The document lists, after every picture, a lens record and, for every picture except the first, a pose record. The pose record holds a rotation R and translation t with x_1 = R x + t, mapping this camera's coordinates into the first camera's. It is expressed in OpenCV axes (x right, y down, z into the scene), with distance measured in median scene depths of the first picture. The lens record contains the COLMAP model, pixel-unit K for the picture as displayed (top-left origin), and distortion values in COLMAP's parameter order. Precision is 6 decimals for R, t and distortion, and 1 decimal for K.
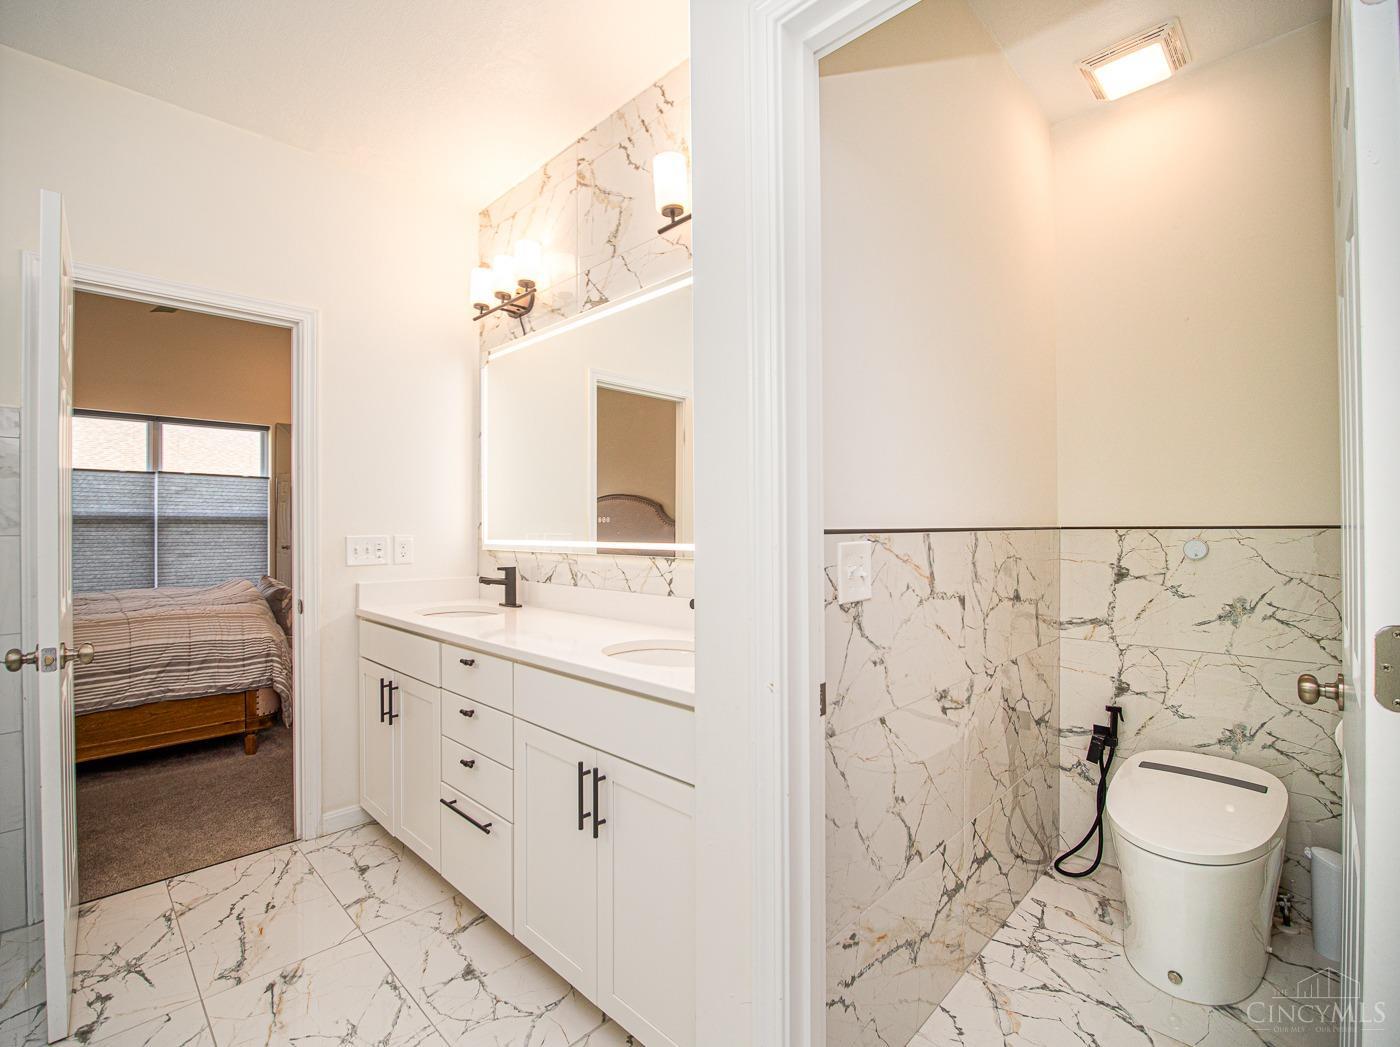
lens RADIAL K [[638.3, 0, 695.7], [0, 638.3, 524.3], [0, 0, 1]] dist [-0.018592, -0.000023]
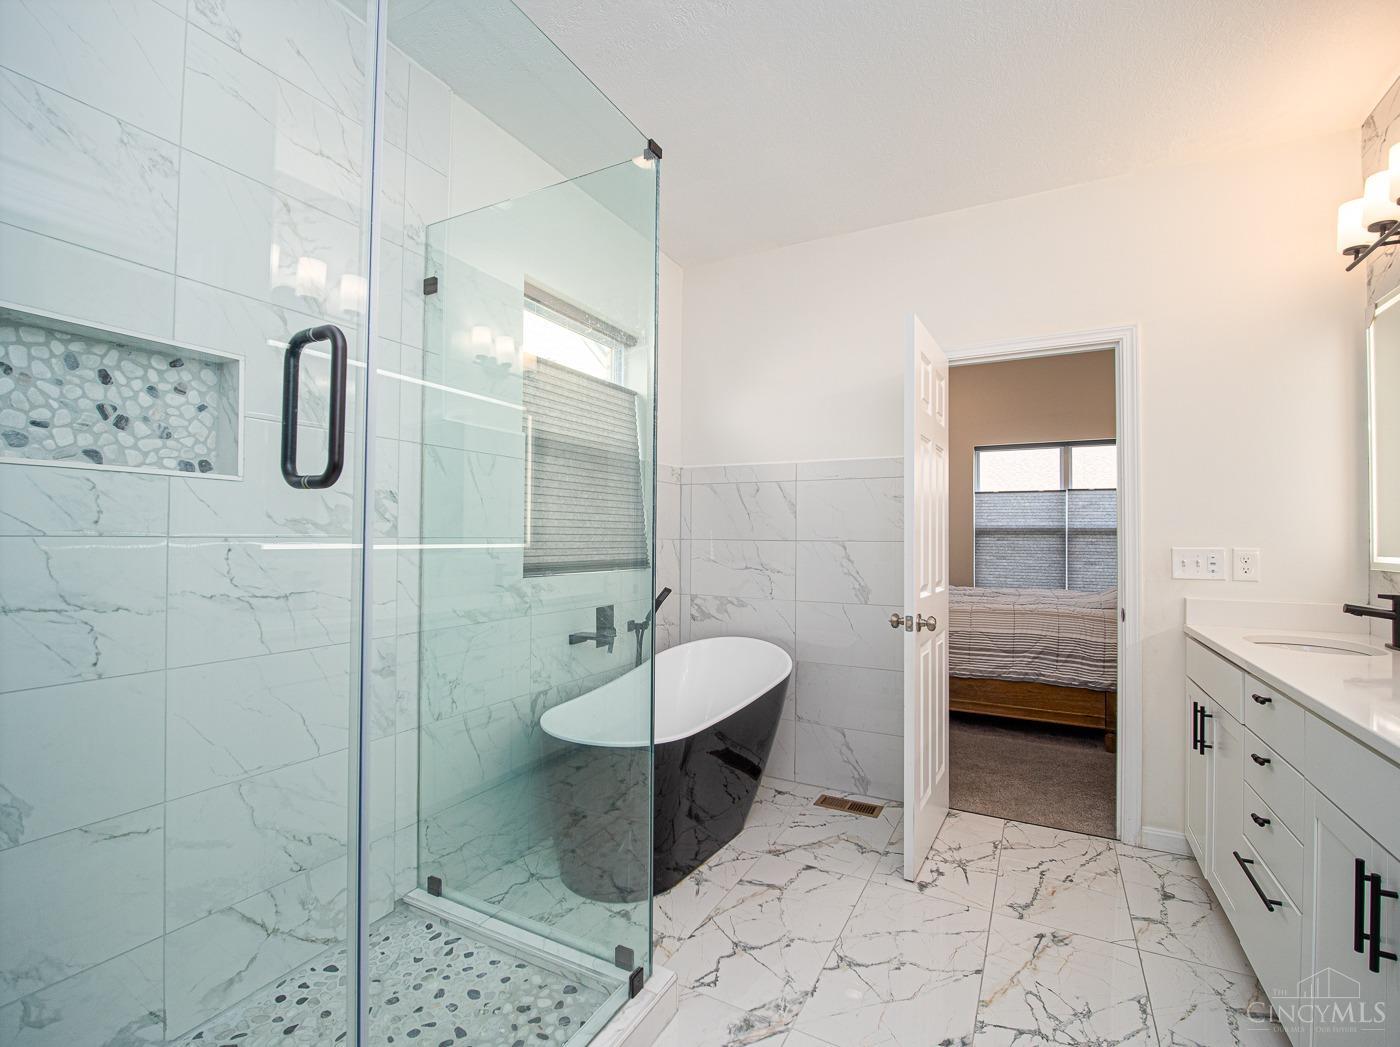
lens RADIAL K [[638.3, 0, 694.6], [0, 638.3, 527.0], [0, 0, 1]] dist [-0.018592, -0.000023]
pose [[0.289879, -0.008547, -0.957025, 0.162514], [-0.004634, 0.999936, -0.010334, 0.000789], [0.957052, 0.007431, 0.289821, 0.031963]]
